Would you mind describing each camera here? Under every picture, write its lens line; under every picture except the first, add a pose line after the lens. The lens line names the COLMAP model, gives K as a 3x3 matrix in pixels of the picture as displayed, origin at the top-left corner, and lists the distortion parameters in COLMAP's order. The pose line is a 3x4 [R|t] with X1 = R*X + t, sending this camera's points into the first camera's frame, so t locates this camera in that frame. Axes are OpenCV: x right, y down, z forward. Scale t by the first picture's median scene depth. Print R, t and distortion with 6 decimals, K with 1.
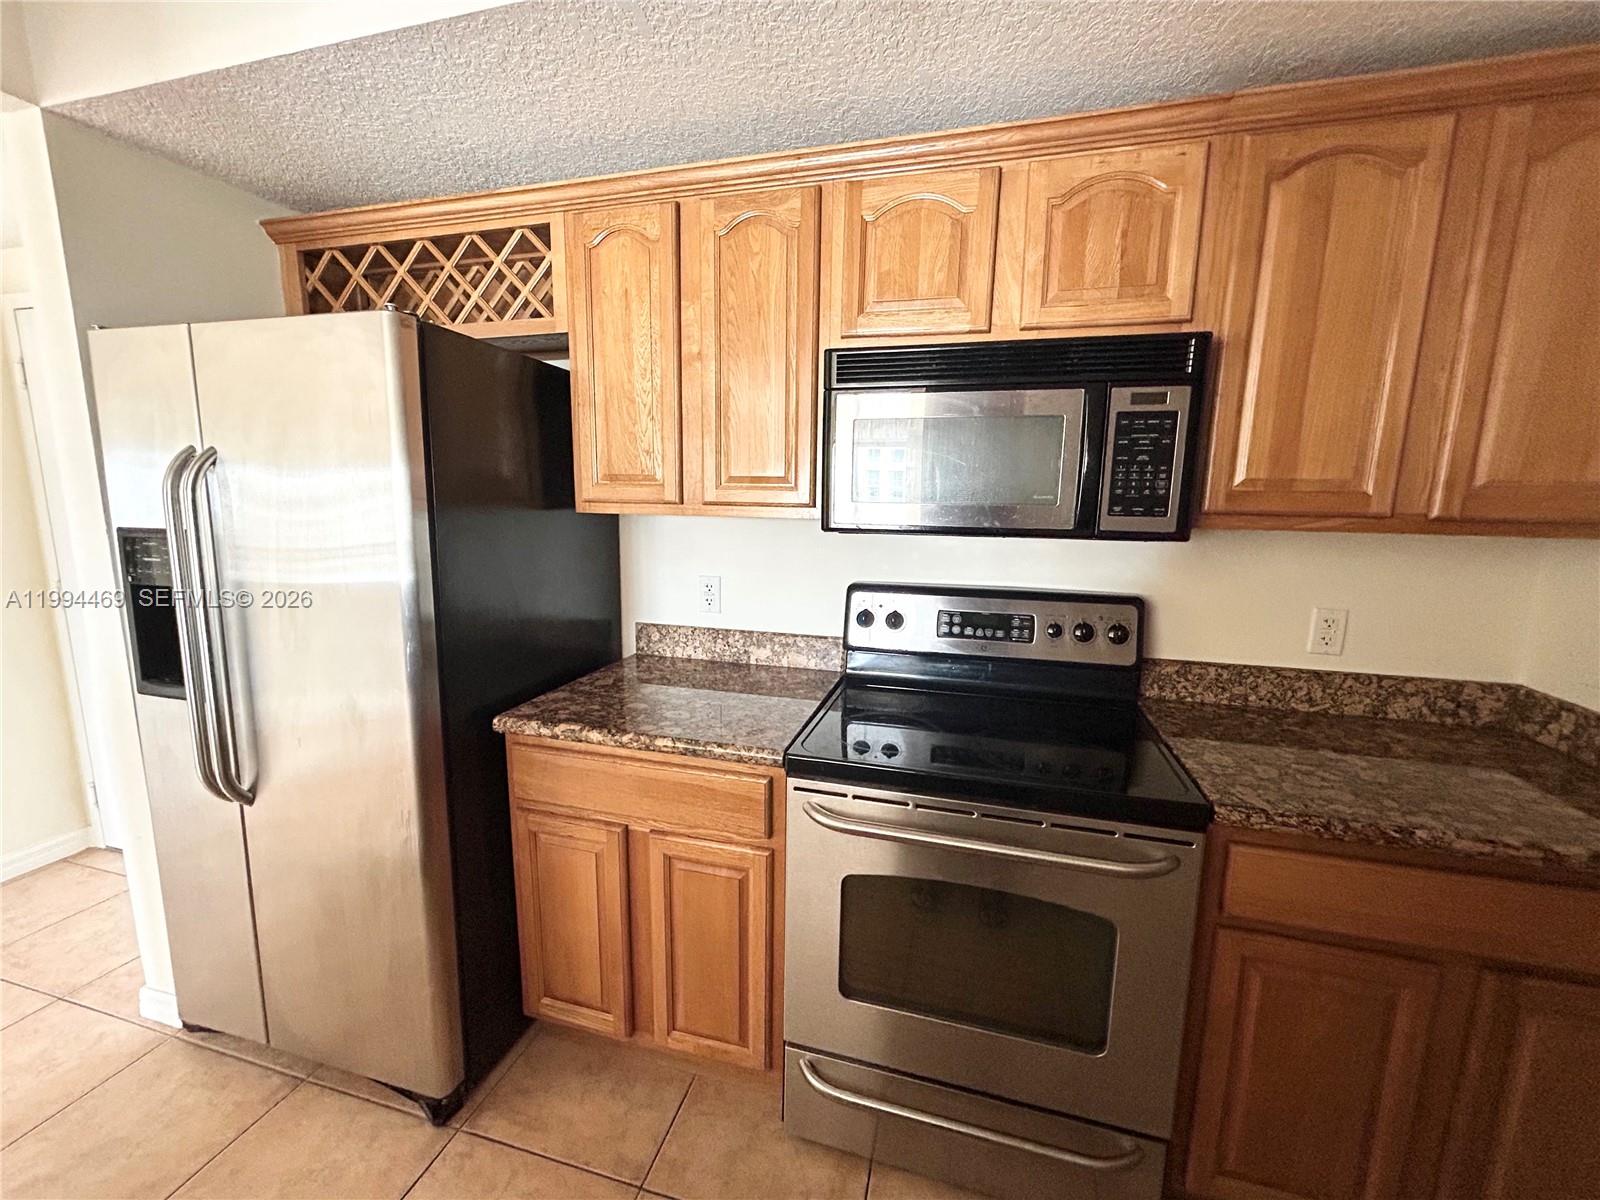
lens RADIAL K [[641.6, 0, 799.1], [0, 641.6, 598.4], [0, 0, 1]] dist [-0.010571, 0.012530]
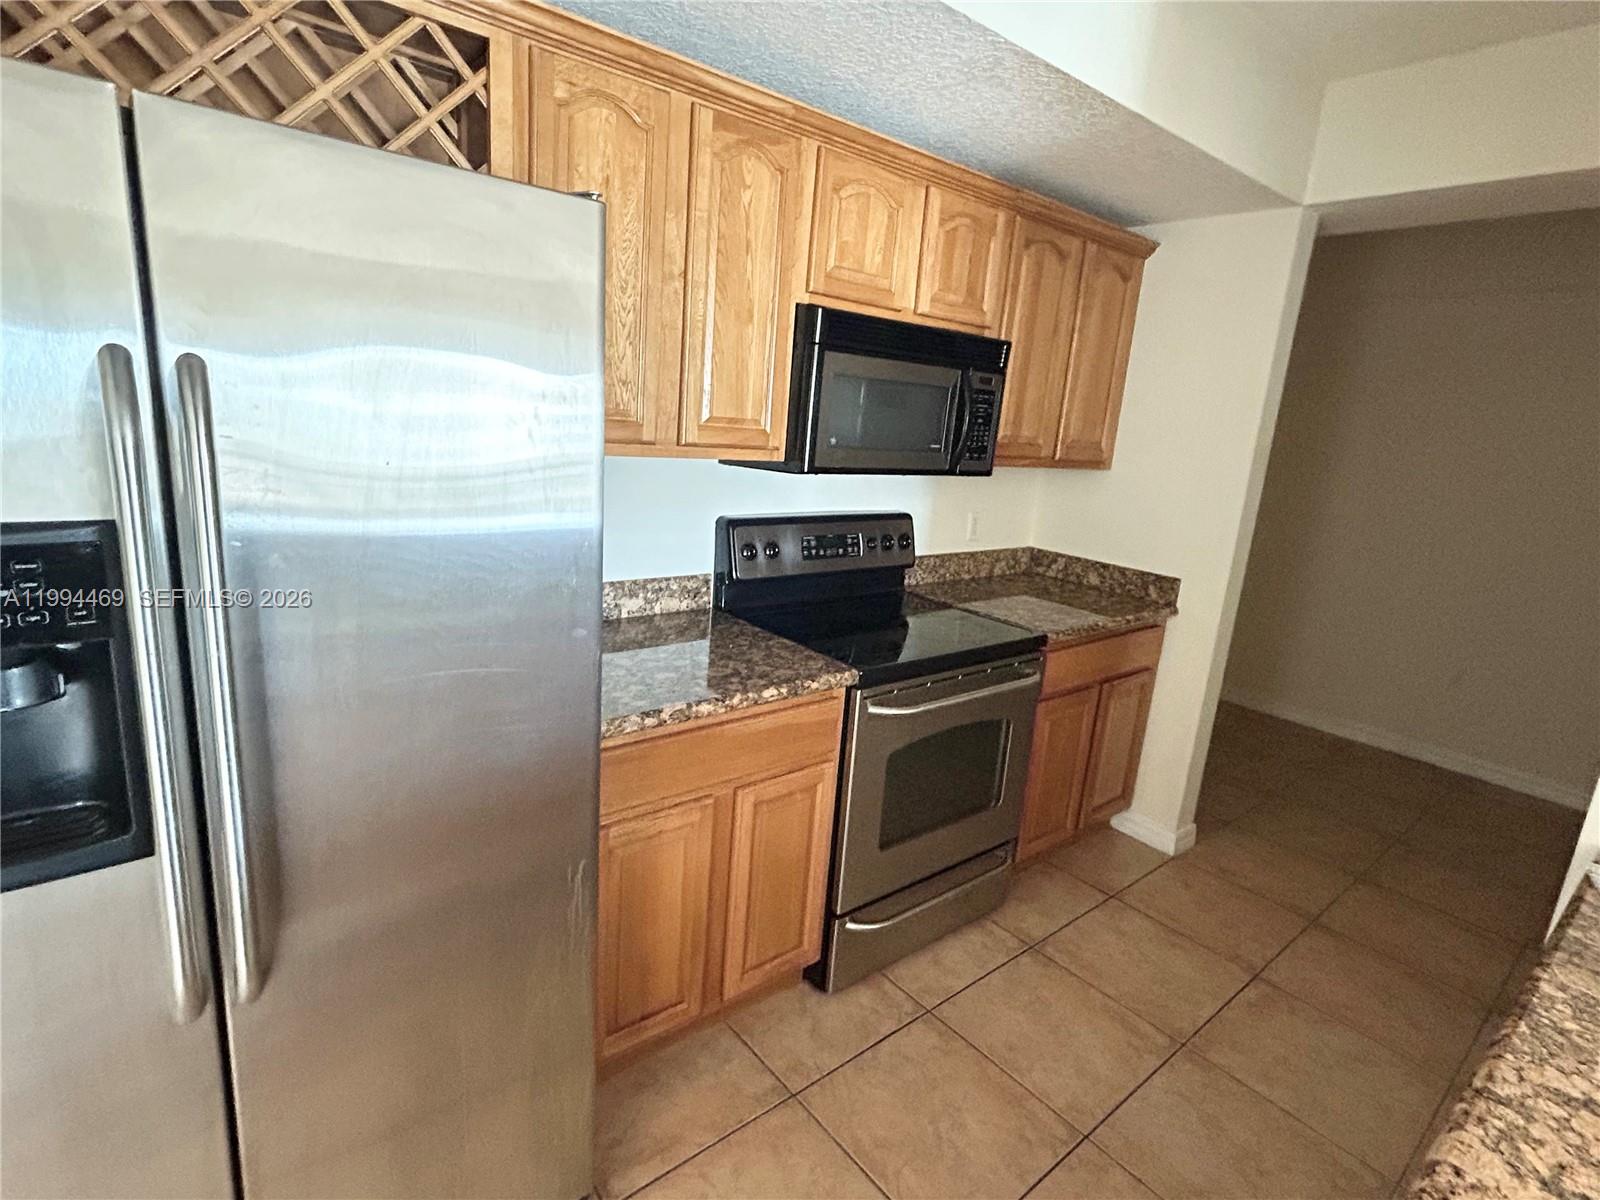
lens RADIAL K [[795.5, 0, 797.9], [0, 795.5, 592.2], [0, 0, 1]] dist [0.000184, 0.000038]
pose [[0.586112, -0.152144, 0.795817, -1.010360], [0.061426, 0.987729, 0.143594, -0.095680], [-0.807898, -0.035278, 0.588265, 0.200433]]
